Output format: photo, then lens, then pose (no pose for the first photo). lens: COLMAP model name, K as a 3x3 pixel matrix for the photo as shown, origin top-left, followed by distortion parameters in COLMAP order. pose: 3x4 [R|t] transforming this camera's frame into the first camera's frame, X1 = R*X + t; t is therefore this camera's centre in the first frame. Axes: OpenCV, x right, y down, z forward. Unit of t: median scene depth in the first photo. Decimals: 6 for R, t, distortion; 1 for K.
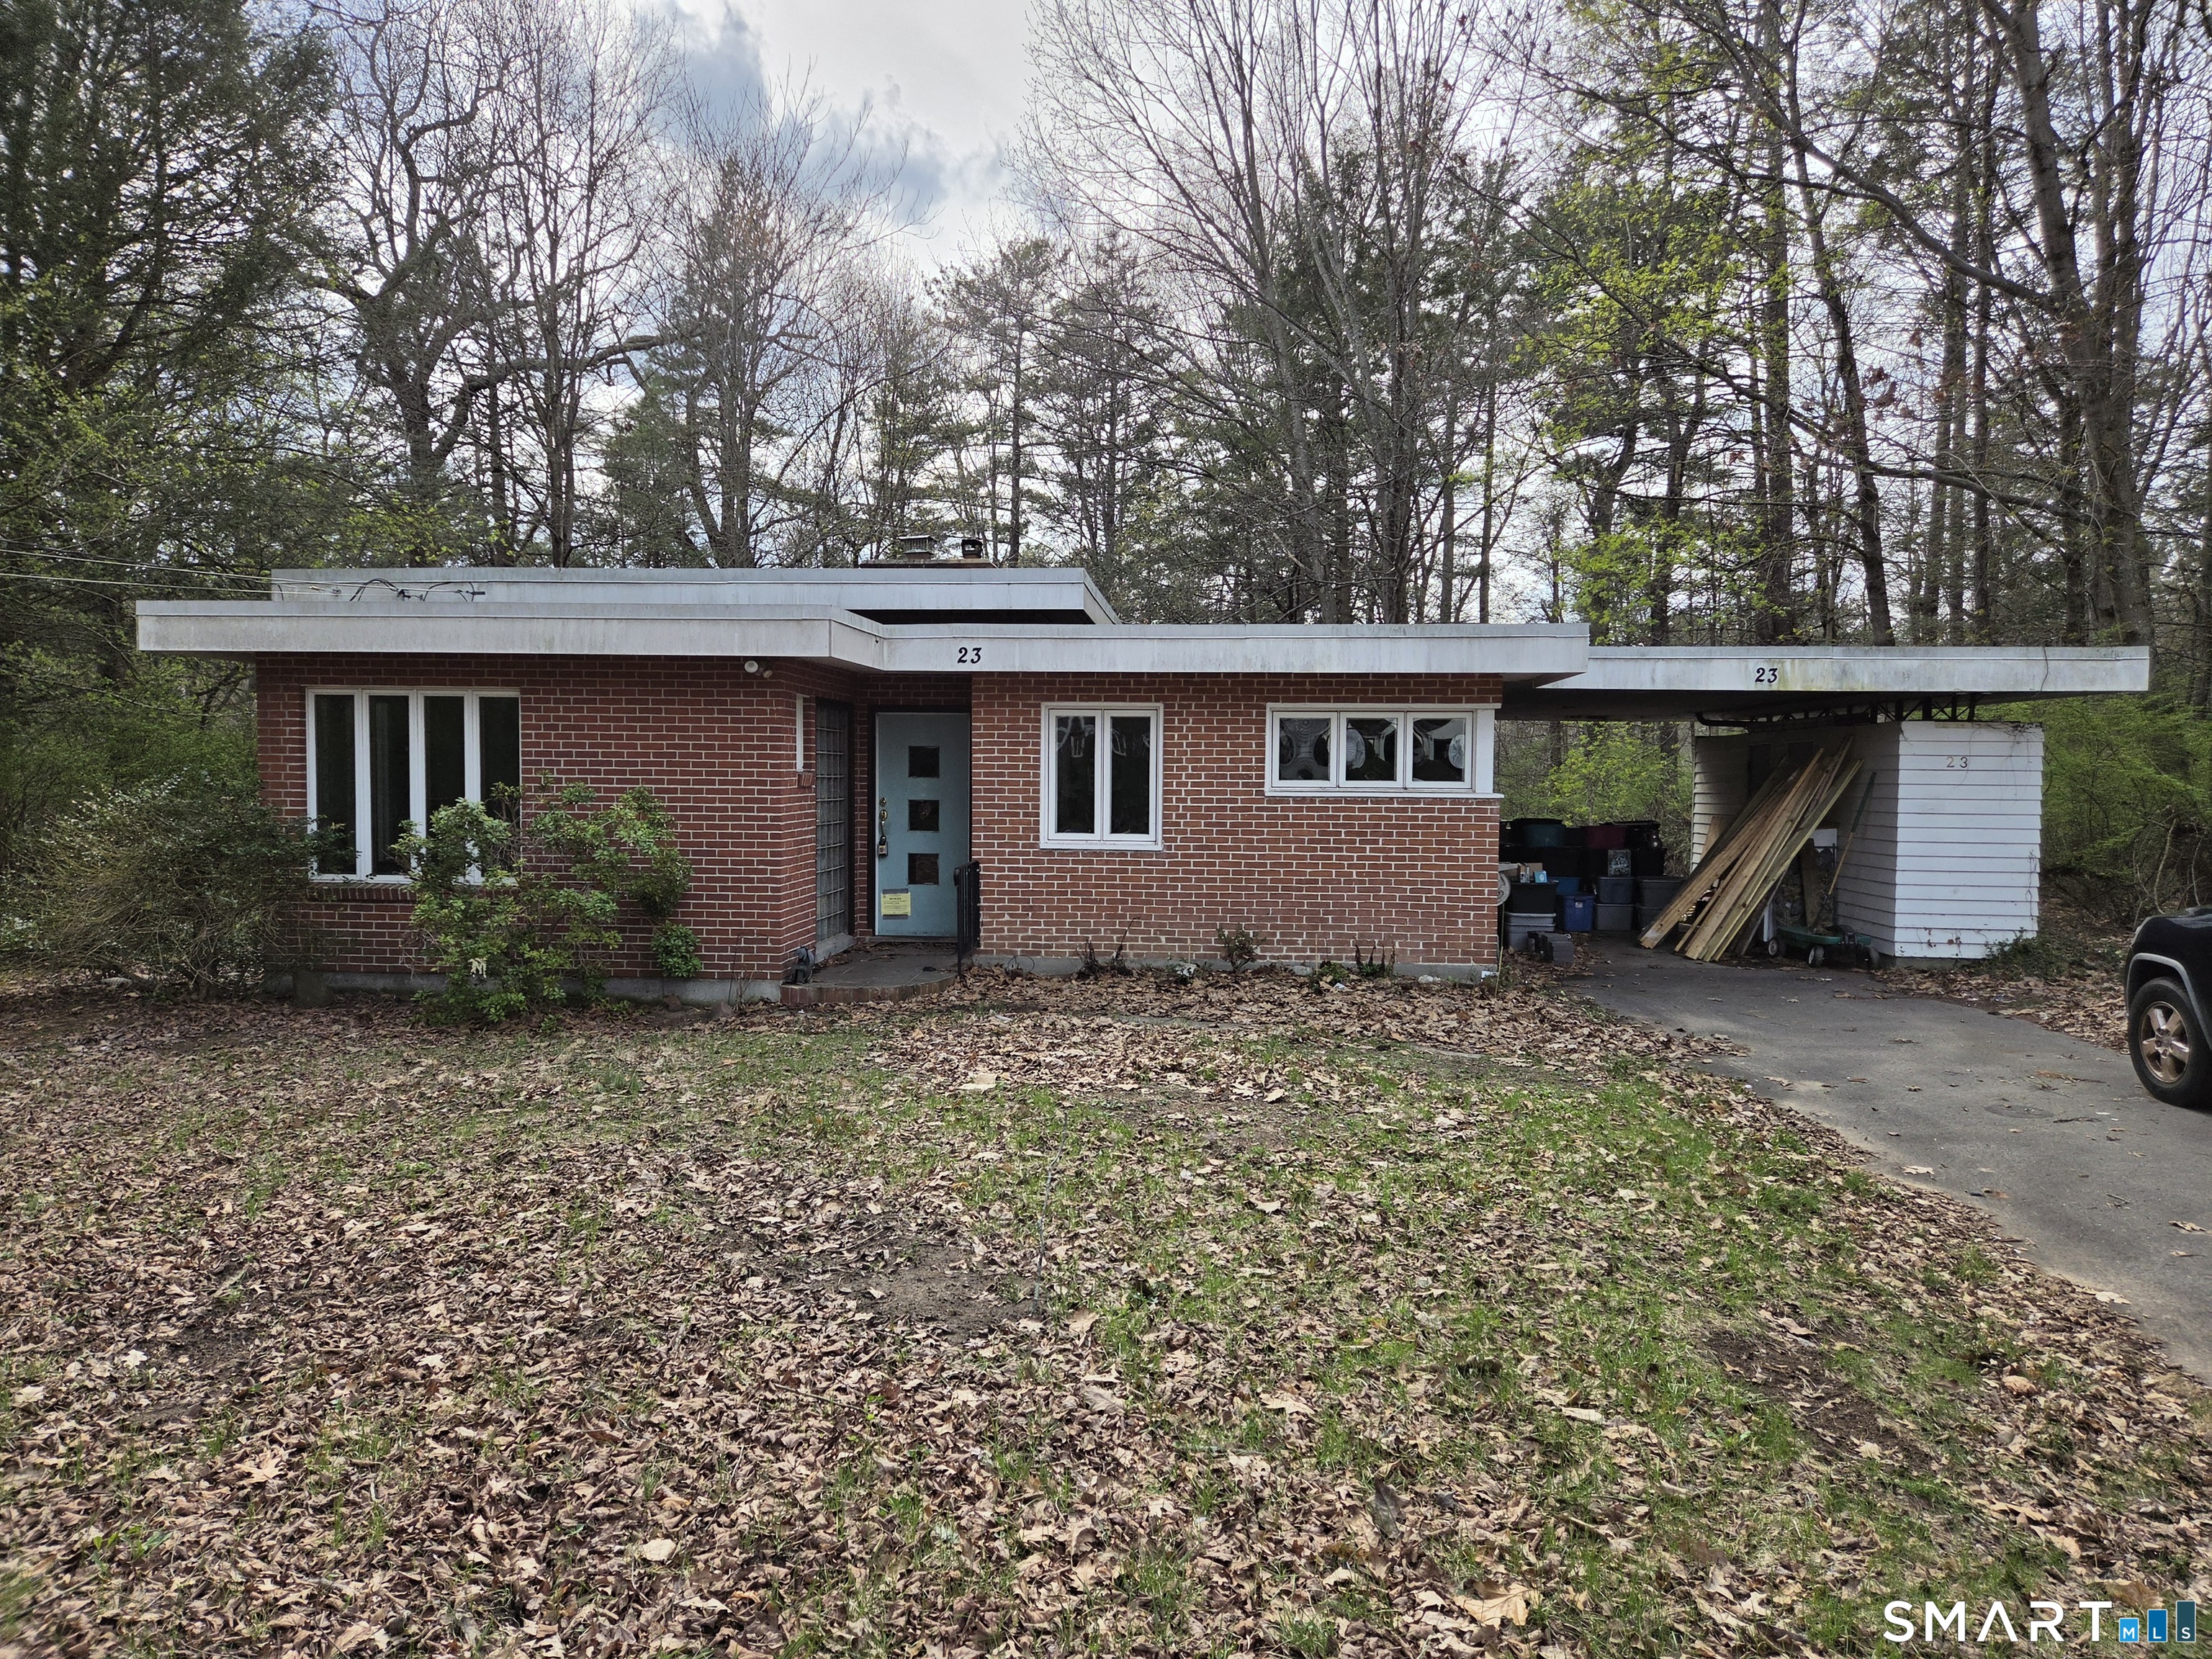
lens RADIAL K [[1487.0, 0, 1110.8], [0, 1487.0, 825.5], [0, 0, 1]] dist [0.071554, -0.060246]
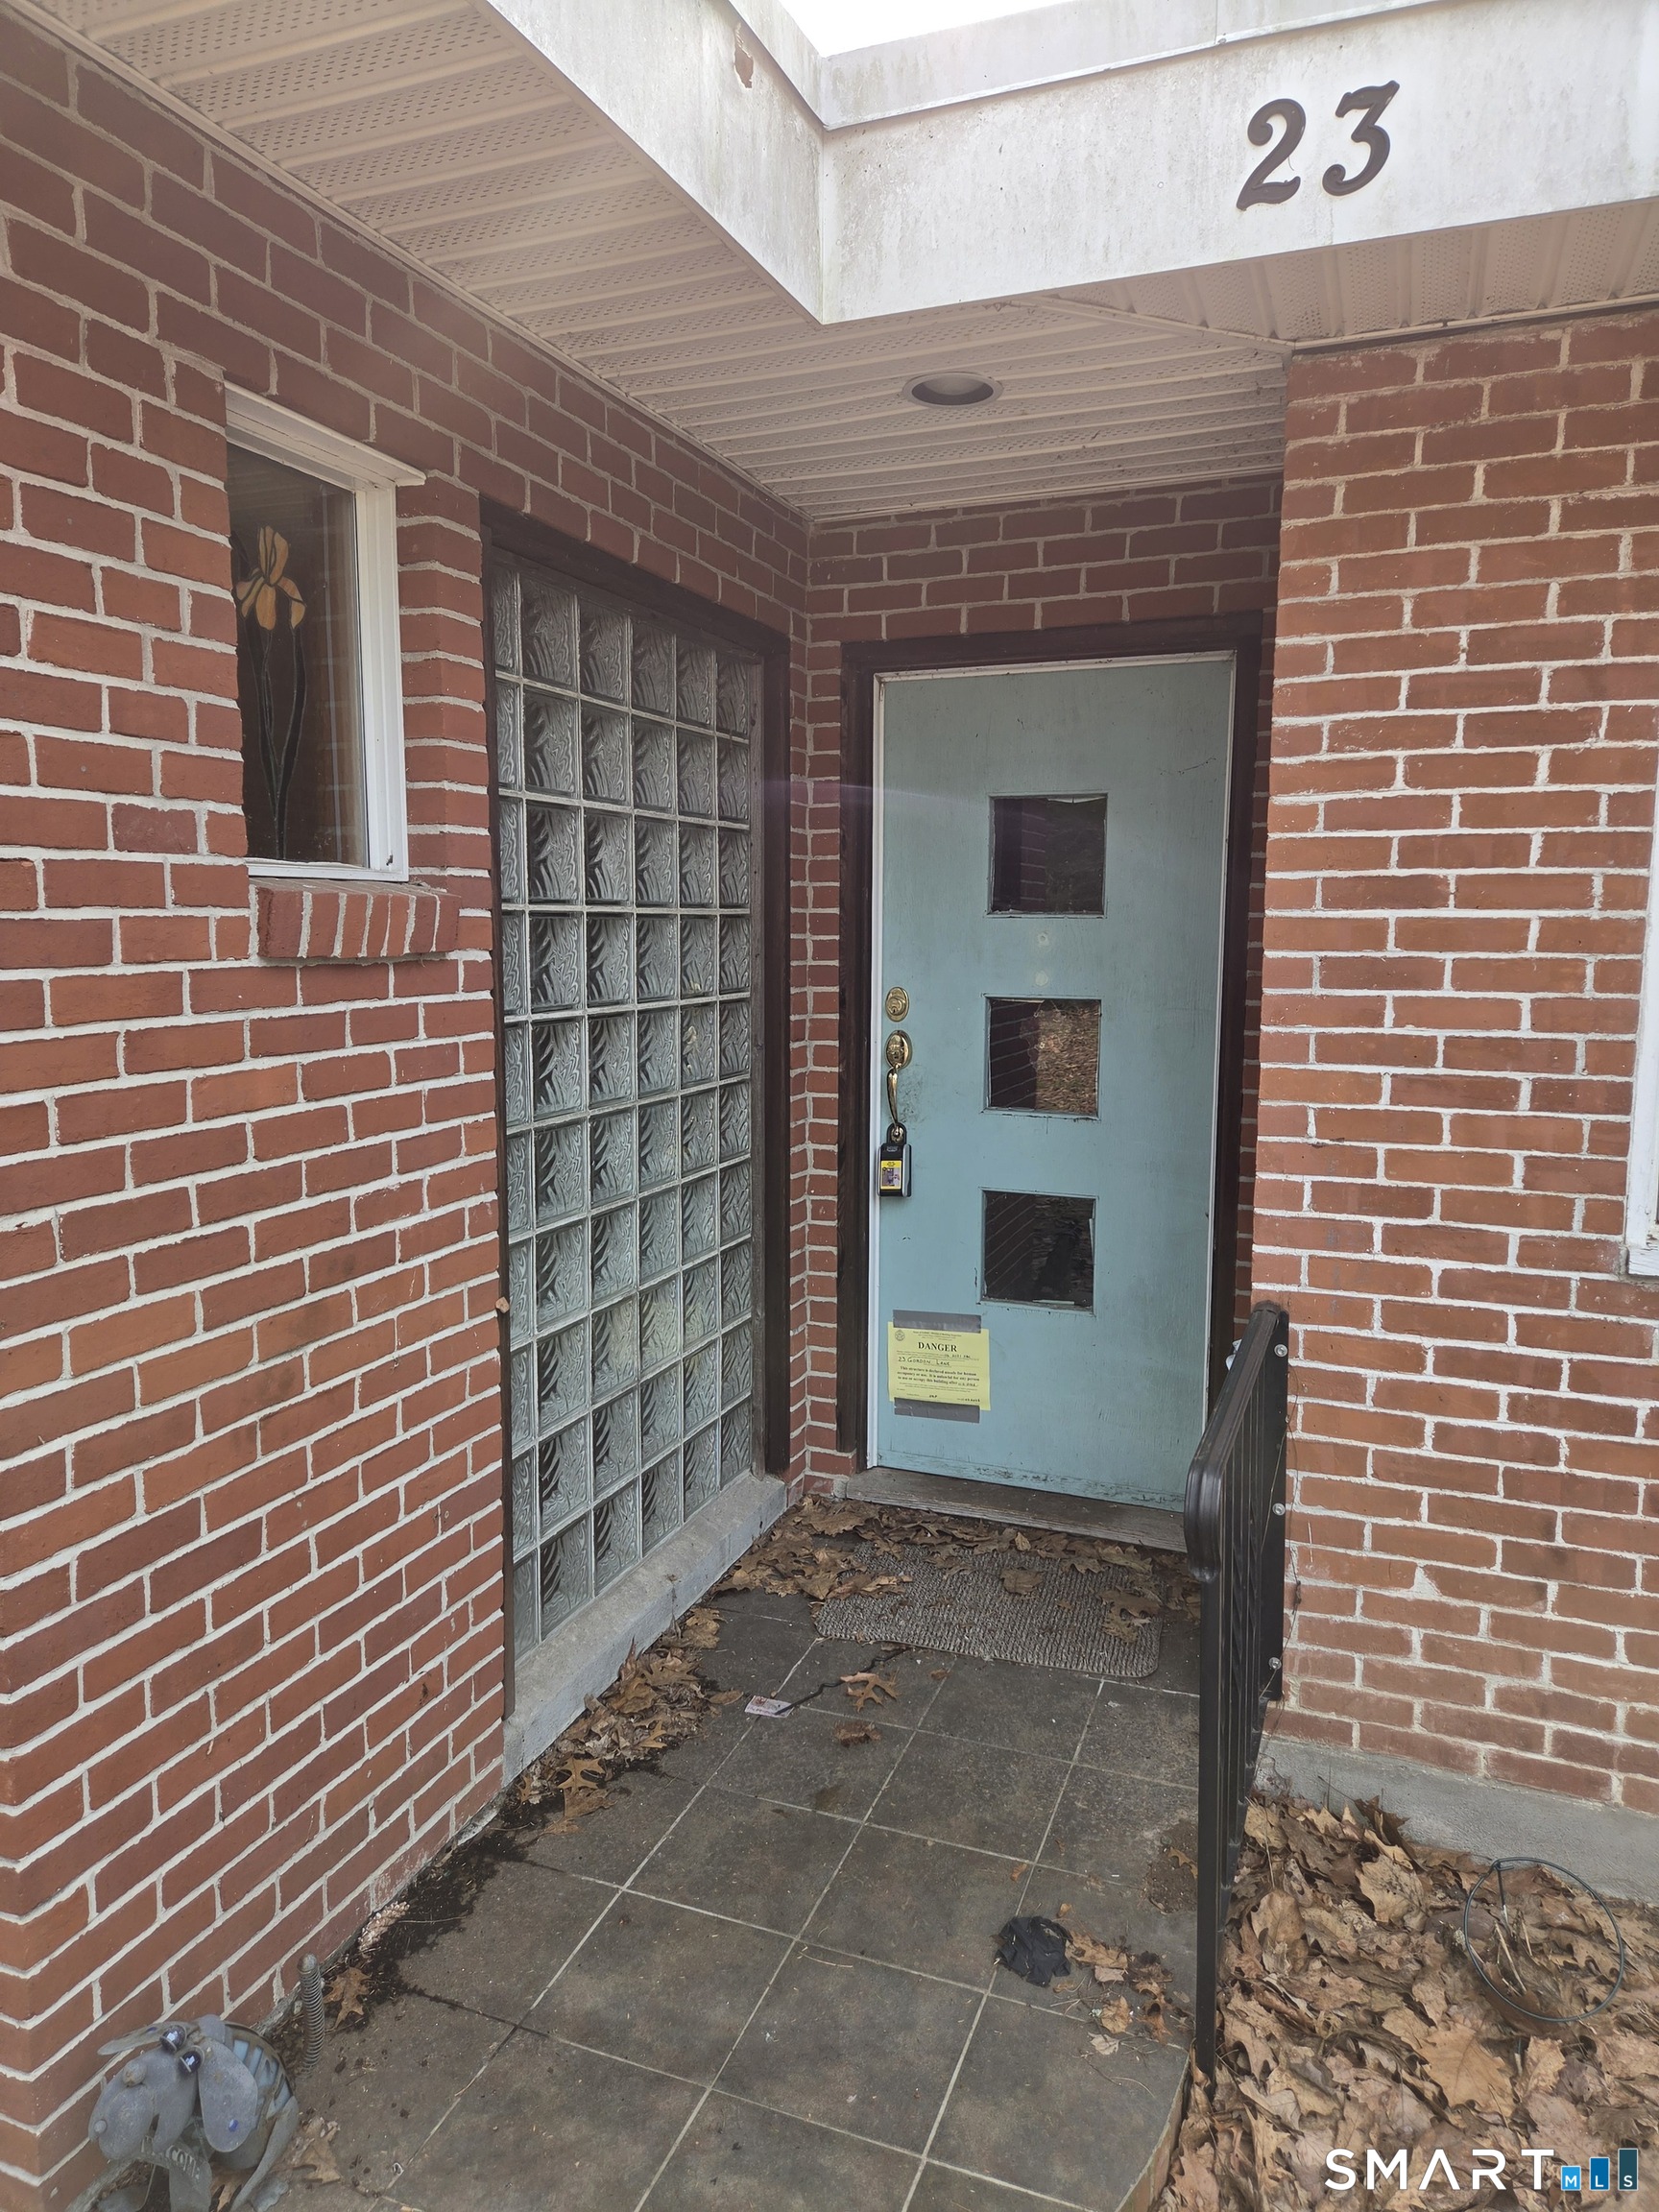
lens RADIAL K [[1487.0, 0, 838.9], [0, 1487.0, 1099.5], [0, 0, 1]] dist [0.071554, -0.060246]
pose [[0.961128, 0.026043, -0.274874, -0.092281], [-0.003087, 0.996493, 0.083617, -0.023093], [0.276088, -0.079518, 0.957837, 0.780560]]
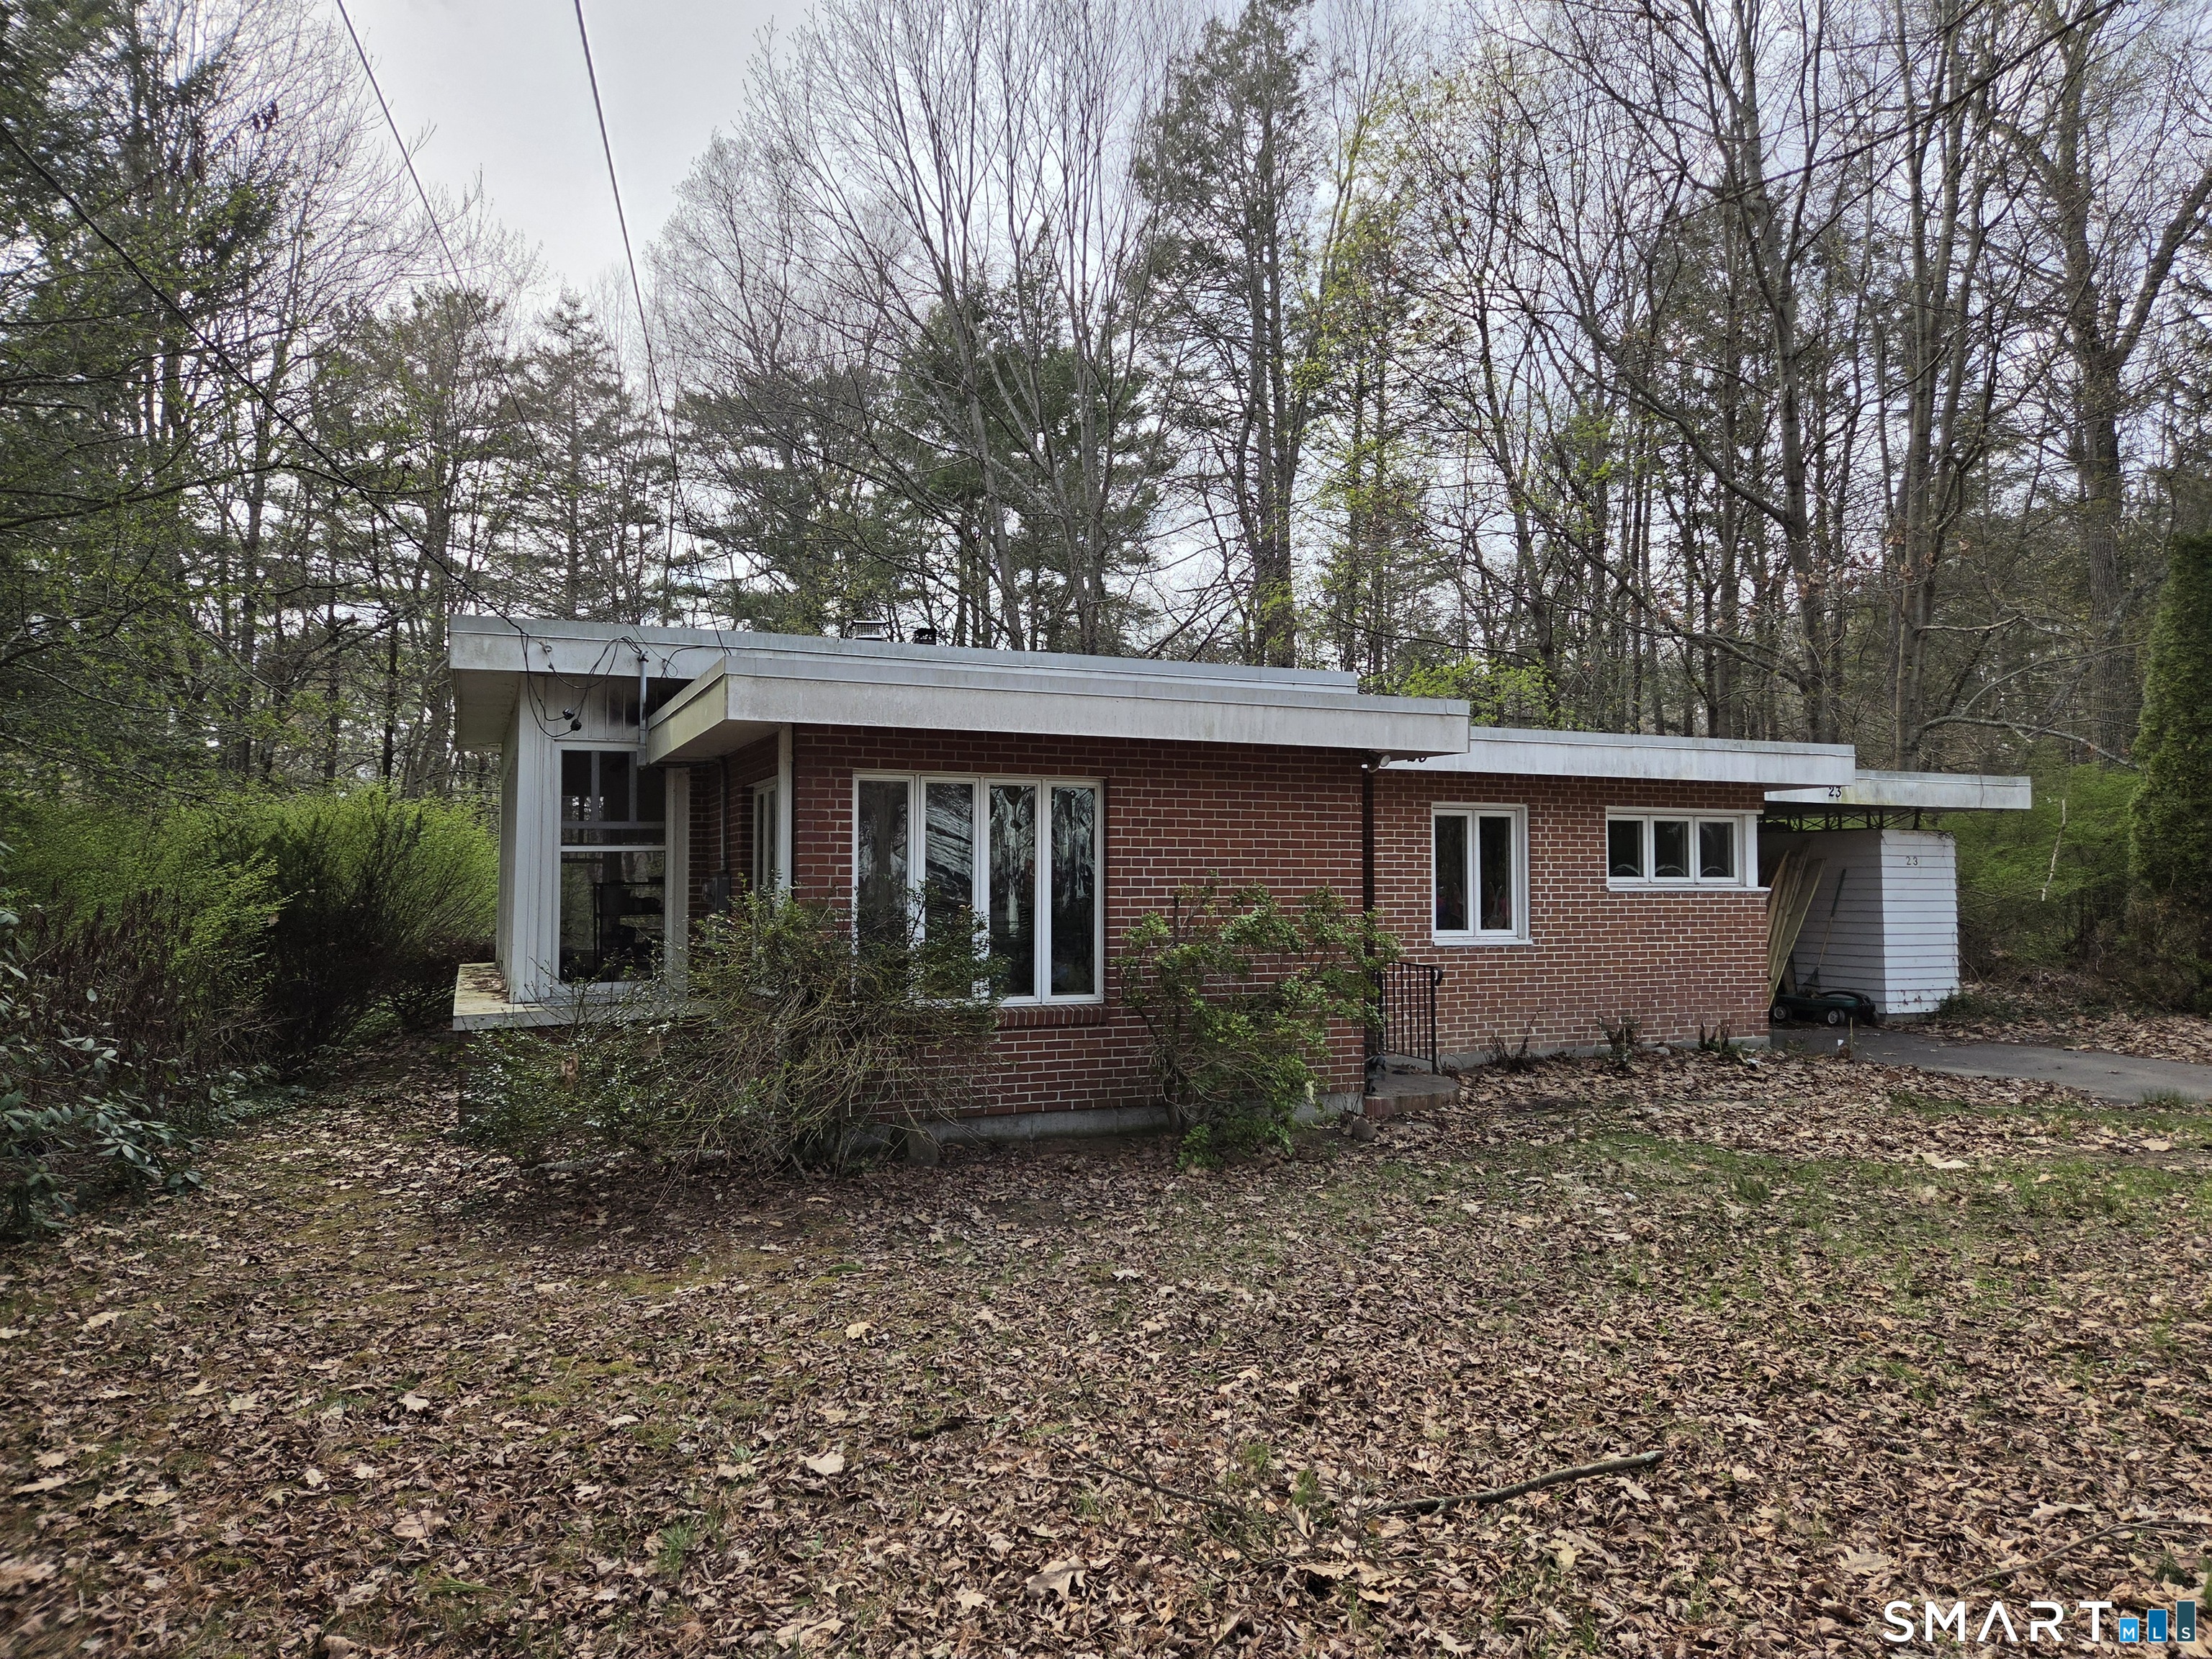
lens RADIAL K [[1487.0, 0, 1105.5], [0, 1487.0, 822.8], [0, 0, 1]] dist [0.071554, -0.060246]
pose [[0.876334, 0.009436, 0.481611, -0.726228], [0.026218, 0.997392, -0.067248, -0.005711], [-0.480989, 0.071559, 0.873801, 0.215839]]
